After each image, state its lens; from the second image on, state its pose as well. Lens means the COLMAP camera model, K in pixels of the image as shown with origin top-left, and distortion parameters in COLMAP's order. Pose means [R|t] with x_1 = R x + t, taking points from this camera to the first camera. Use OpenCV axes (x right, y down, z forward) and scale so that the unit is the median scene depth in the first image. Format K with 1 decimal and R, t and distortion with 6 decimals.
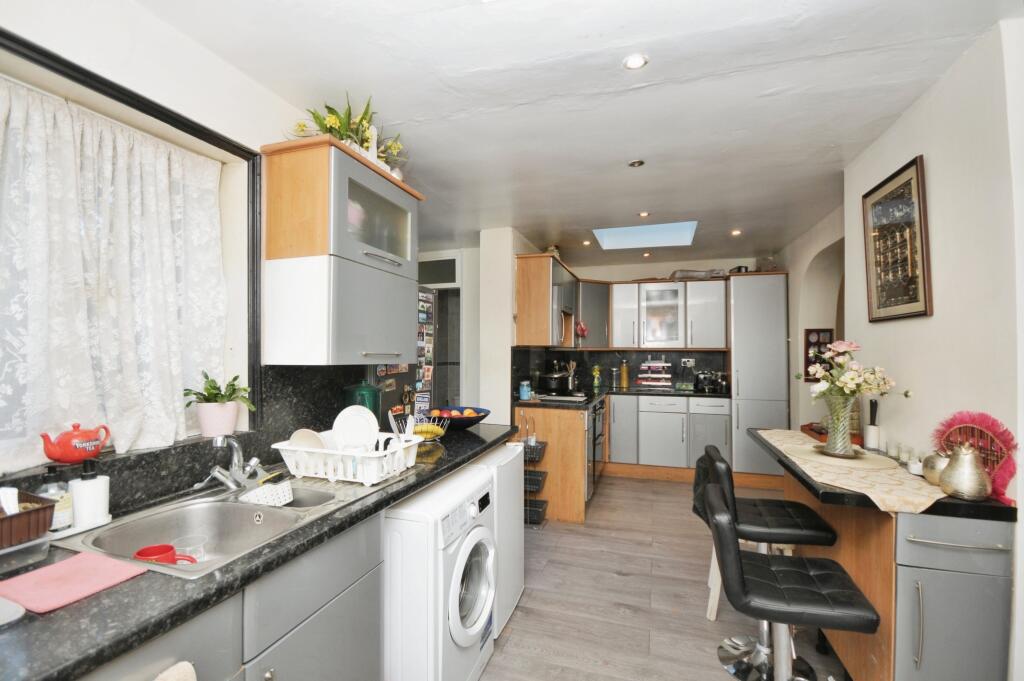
lens RADIAL K [[452.5, 0, 514.6], [0, 452.5, 345.2], [0, 0, 1]] dist [-0.003268, -0.000215]
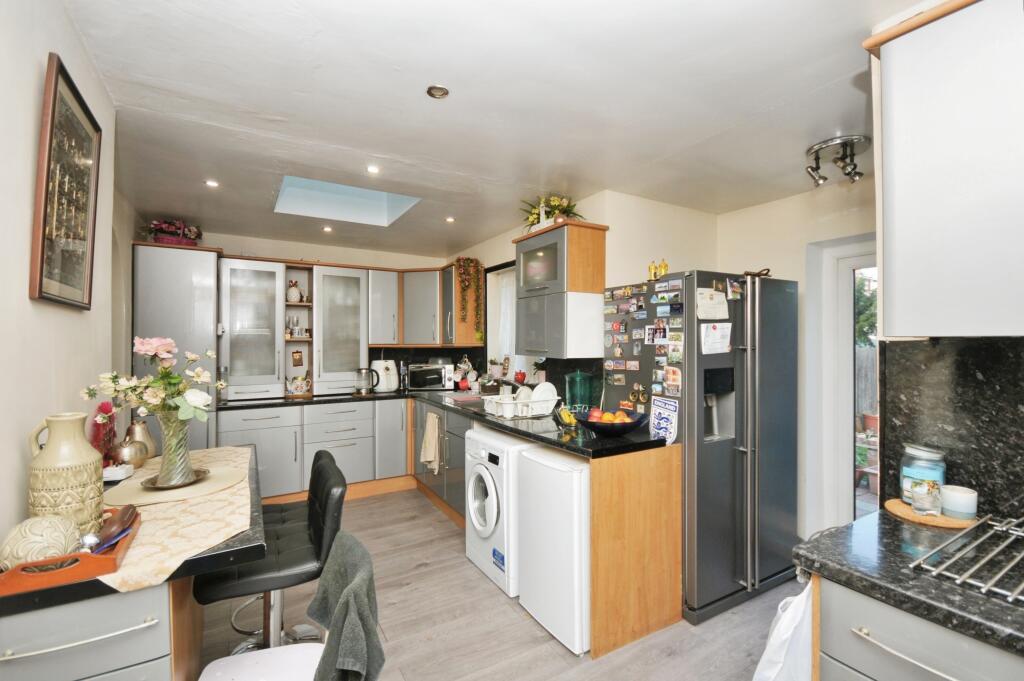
lens RADIAL K [[452.5, 0, 511.3], [0, 452.5, 341.9], [0, 0, 1]] dist [-0.003268, -0.000215]
pose [[-0.658381, -0.003962, -0.752674, 0.638964], [0.007444, 0.999903, -0.011775, 0.006163], [0.752648, -0.013355, -0.658288, 1.347555]]
